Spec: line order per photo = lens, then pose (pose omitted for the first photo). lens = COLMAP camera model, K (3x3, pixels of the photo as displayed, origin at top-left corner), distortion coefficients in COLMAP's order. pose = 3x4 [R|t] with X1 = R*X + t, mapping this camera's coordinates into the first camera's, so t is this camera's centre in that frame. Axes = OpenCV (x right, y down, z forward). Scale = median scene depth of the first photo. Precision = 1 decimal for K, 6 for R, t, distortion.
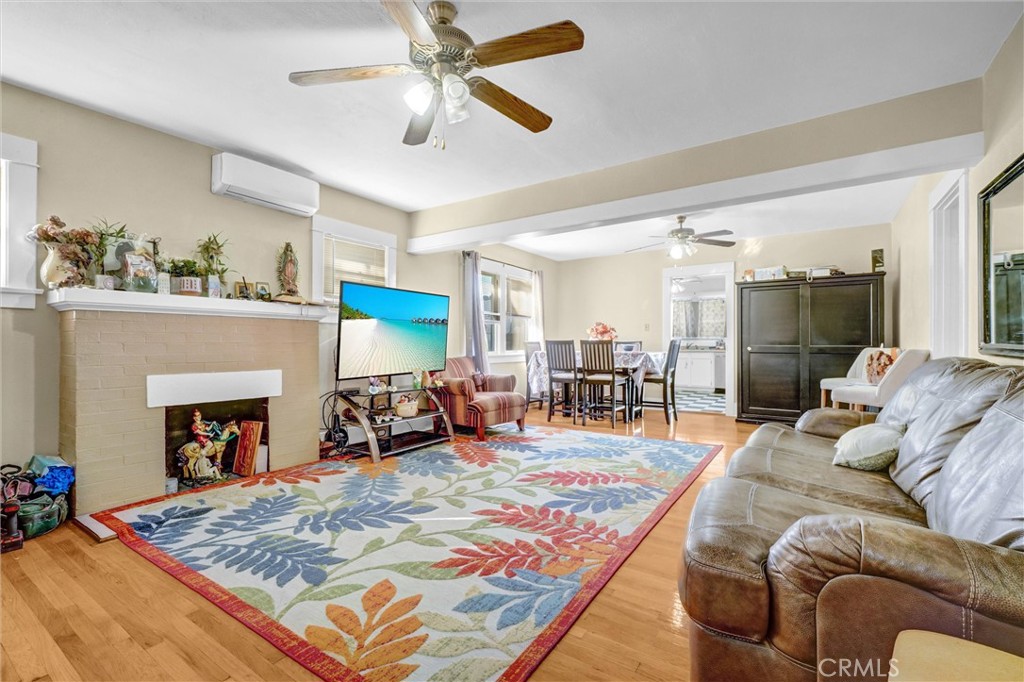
lens RADIAL K [[451.2, 0, 507.1], [0, 451.2, 339.9], [0, 0, 1]] dist [-0.004031, 0.000497]
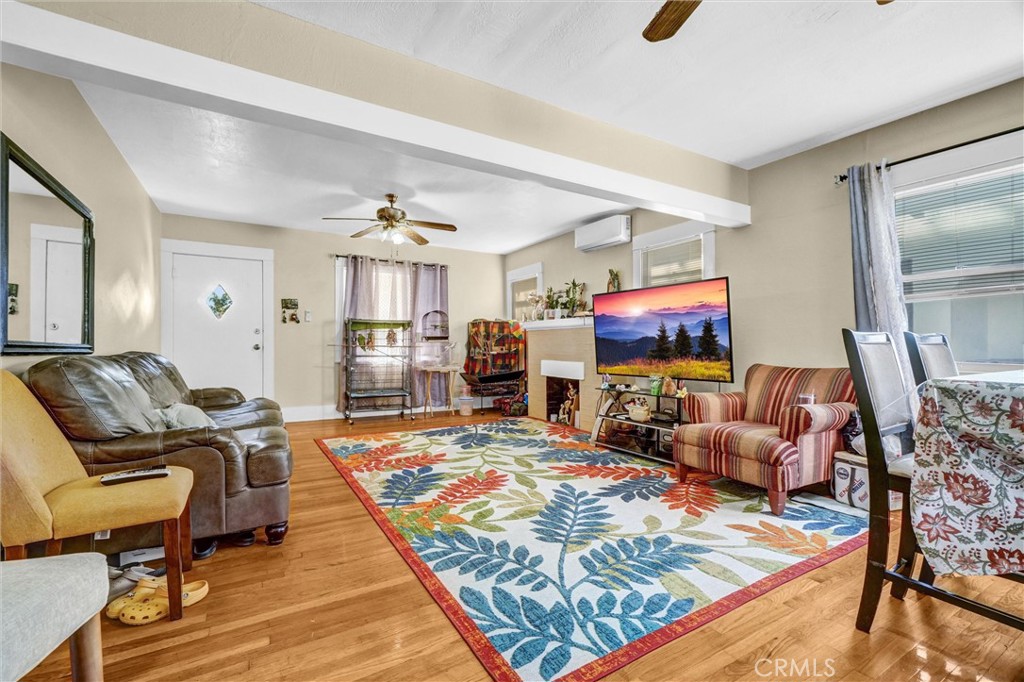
lens RADIAL K [[445.6, 0, 505.1], [0, 445.6, 348.4], [0, 0, 1]] dist [-0.000652, 0.000246]
pose [[-0.430468, 0.004499, -0.902595, 1.079004], [0.006198, 0.999979, 0.002029, 0.018596], [0.902585, -0.004721, -0.430487, 1.641908]]
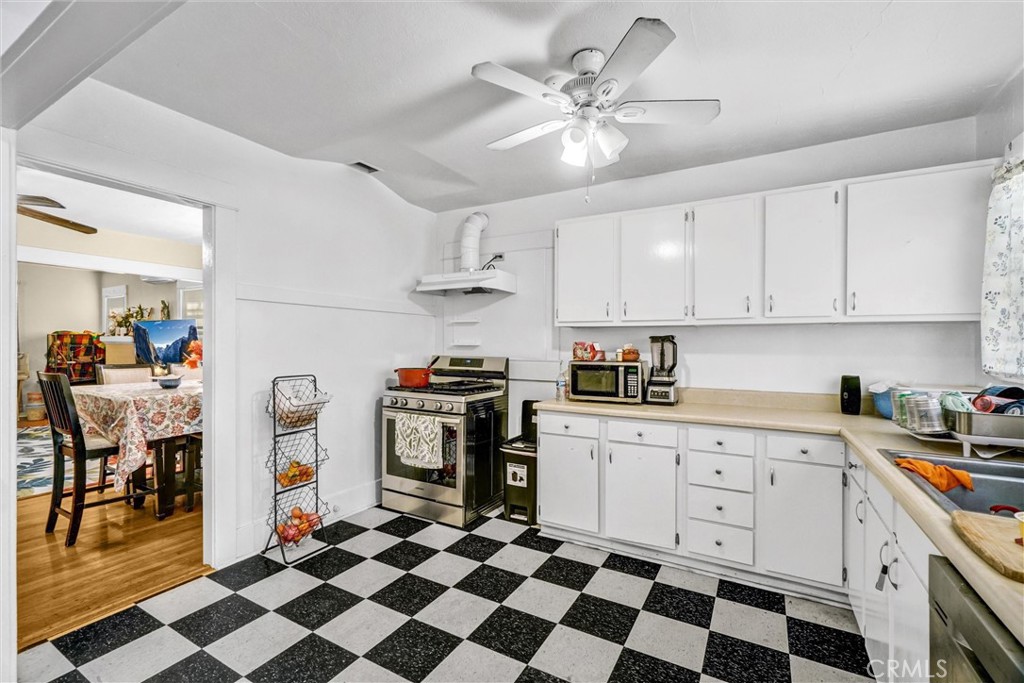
lens RADIAL K [[451.2, 0, 507.1], [0, 451.2, 340.4], [0, 0, 1]] dist [-0.004031, 0.000497]
pose [[0.073587, -0.003831, -0.997281, 1.750588], [0.002392, 0.999990, -0.003665, -0.063123], [0.997286, -0.002116, 0.073596, 2.822580]]
